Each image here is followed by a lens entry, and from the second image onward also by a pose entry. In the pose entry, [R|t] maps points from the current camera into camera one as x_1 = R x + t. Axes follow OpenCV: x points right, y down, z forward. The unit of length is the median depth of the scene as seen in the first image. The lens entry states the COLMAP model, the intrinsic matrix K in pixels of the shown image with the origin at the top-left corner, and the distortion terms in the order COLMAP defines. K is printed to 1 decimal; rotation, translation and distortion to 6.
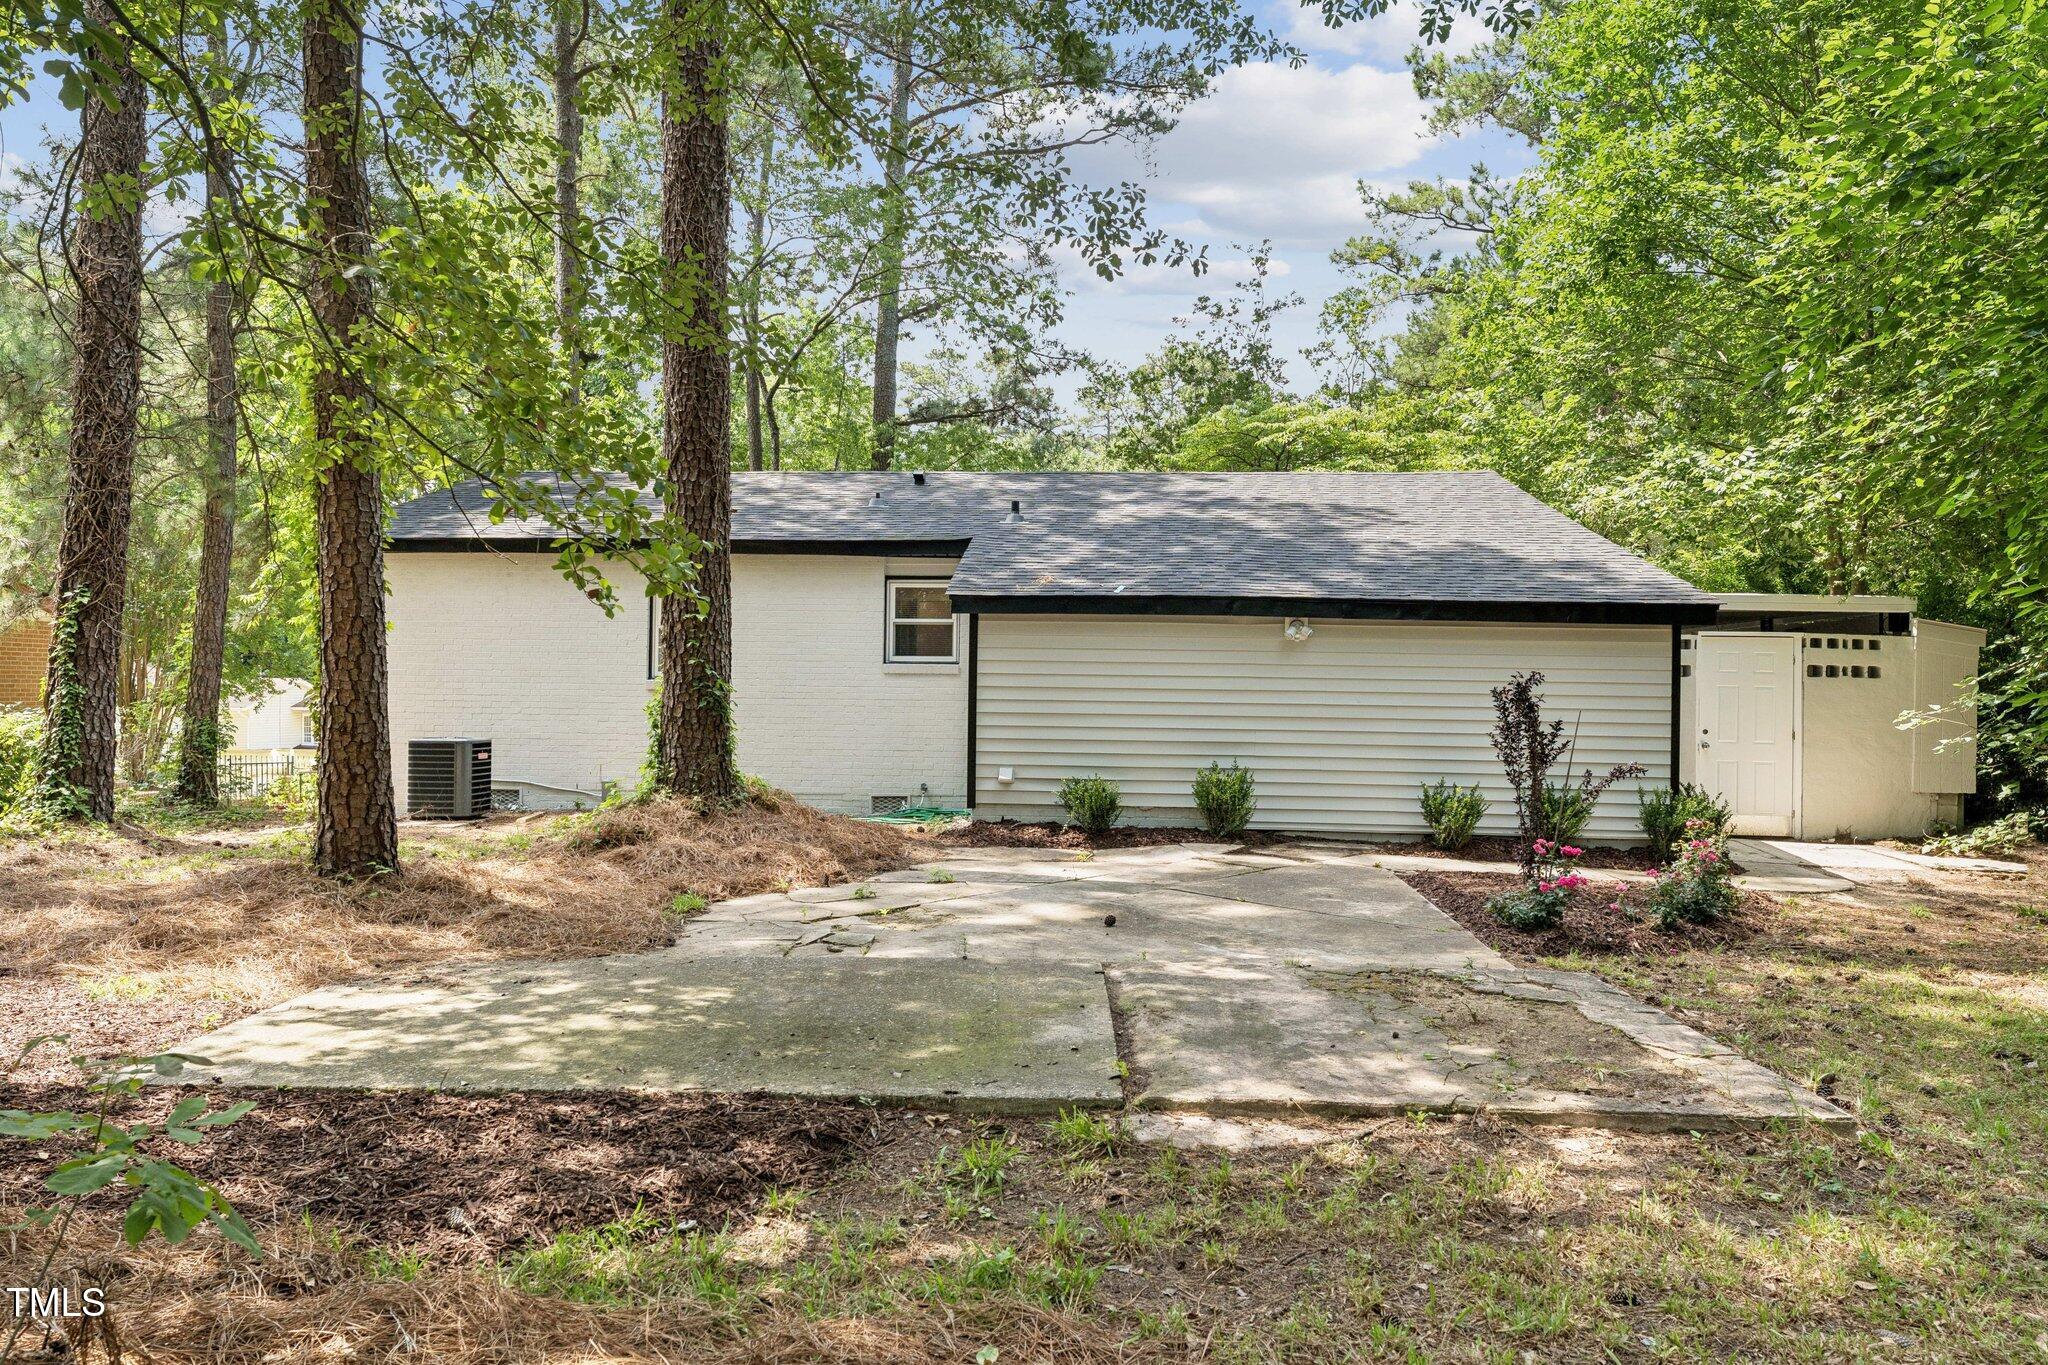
lens RADIAL K [[1416.7, 0, 1023.4], [0, 1416.7, 692.5], [0, 0, 1]] dist [-0.000213, -0.000439]
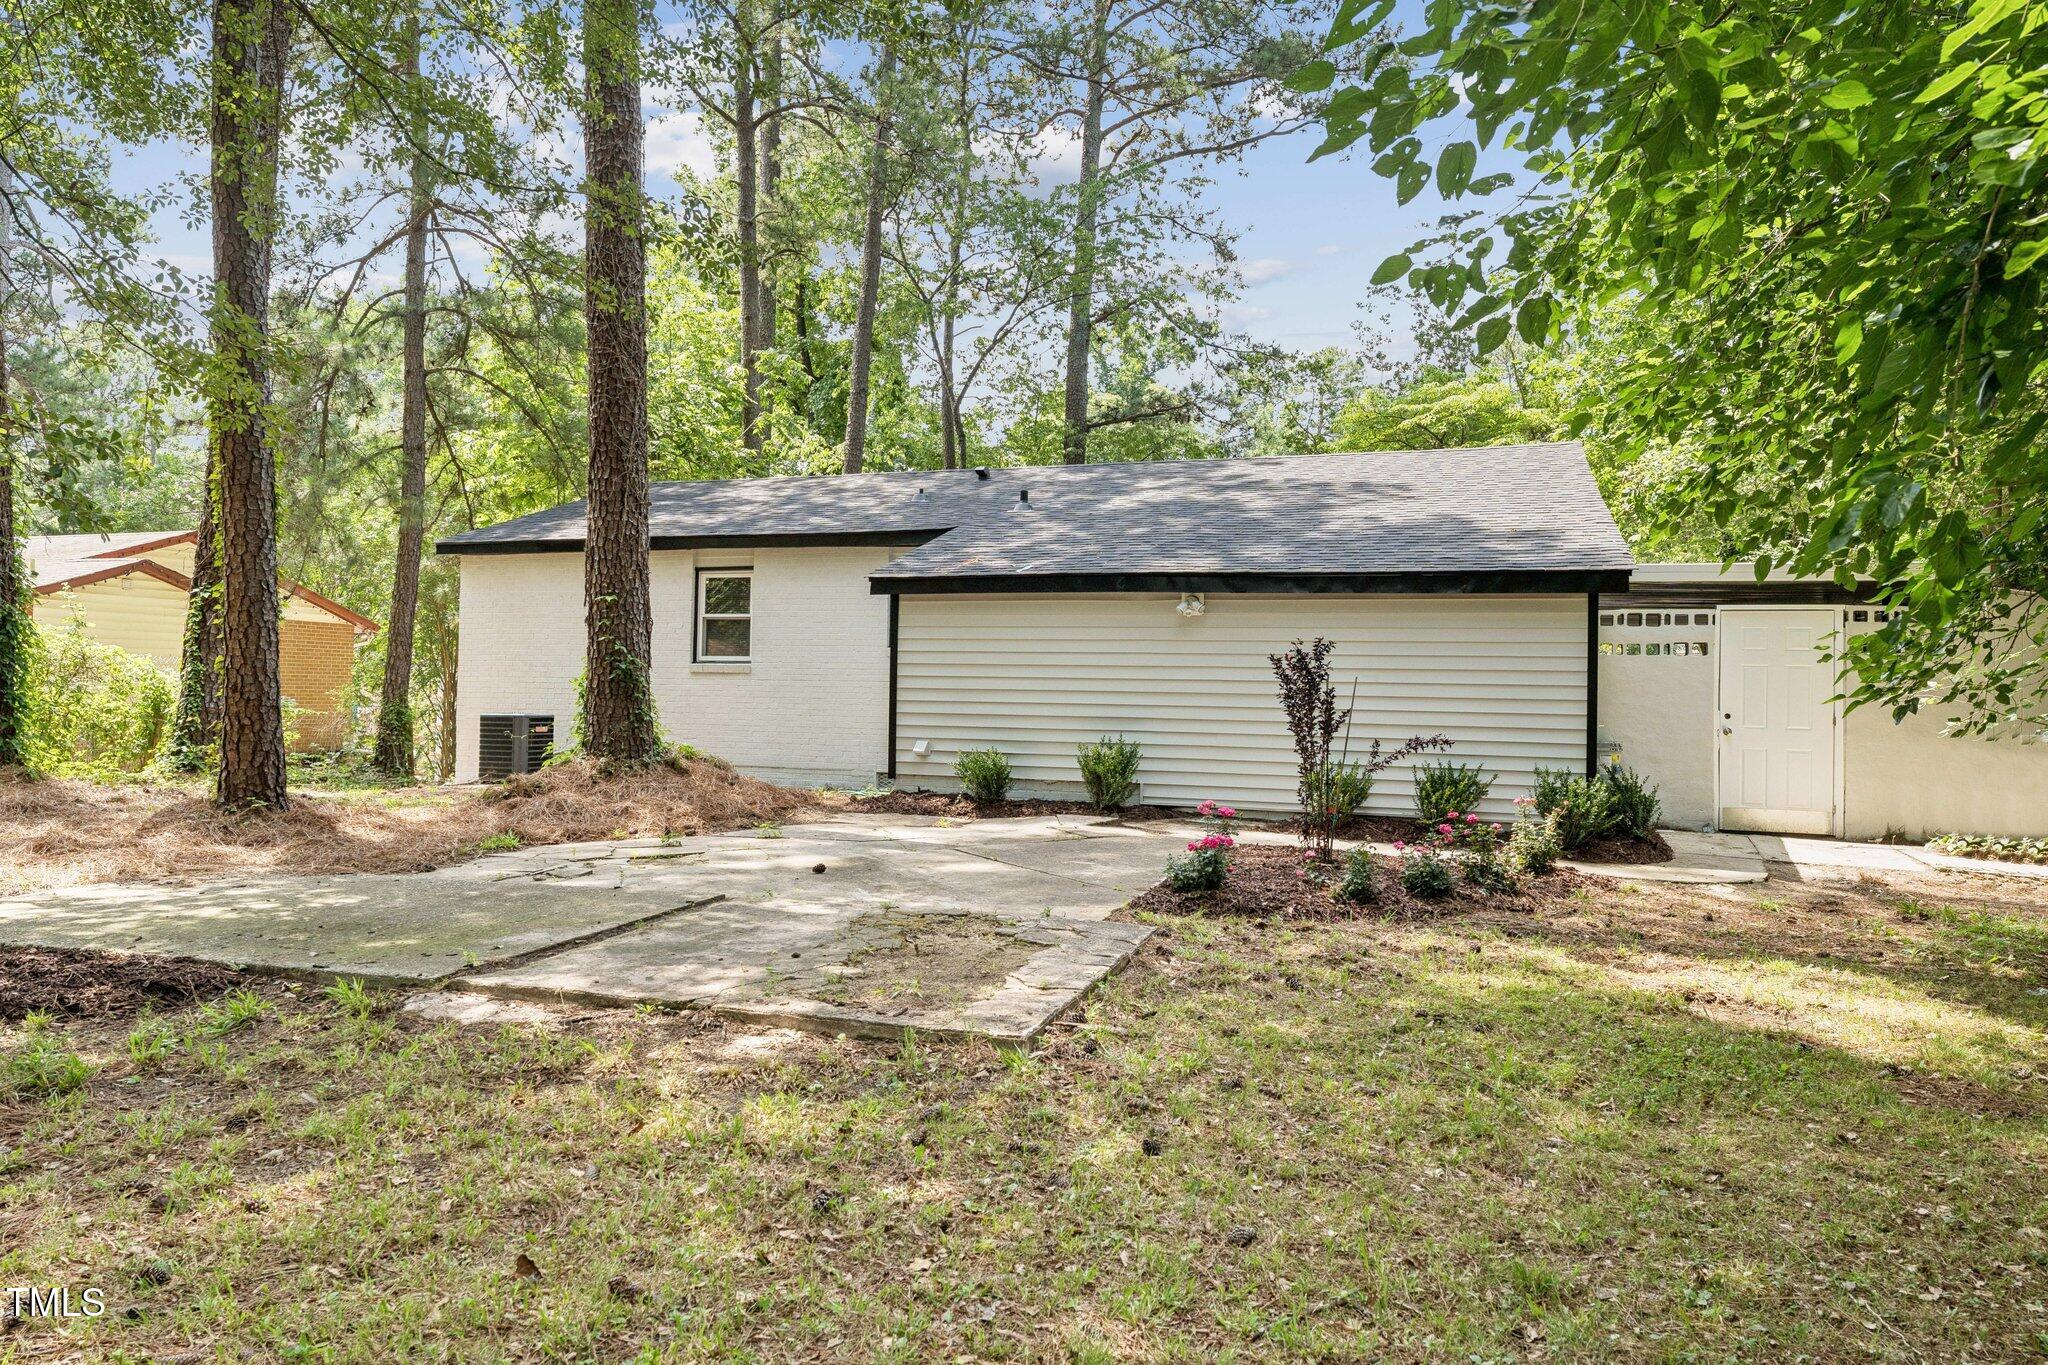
lens RADIAL K [[1417.6, 0, 1024.0], [0, 1417.6, 682.5], [0, 0, 1]] dist [0.001066, 0.001663]
pose [[0.961896, 0.000670, -0.273415, 0.354006], [-0.004423, 0.999904, -0.013110, 0.023808], [0.273380, 0.013820, 0.961807, 0.006973]]
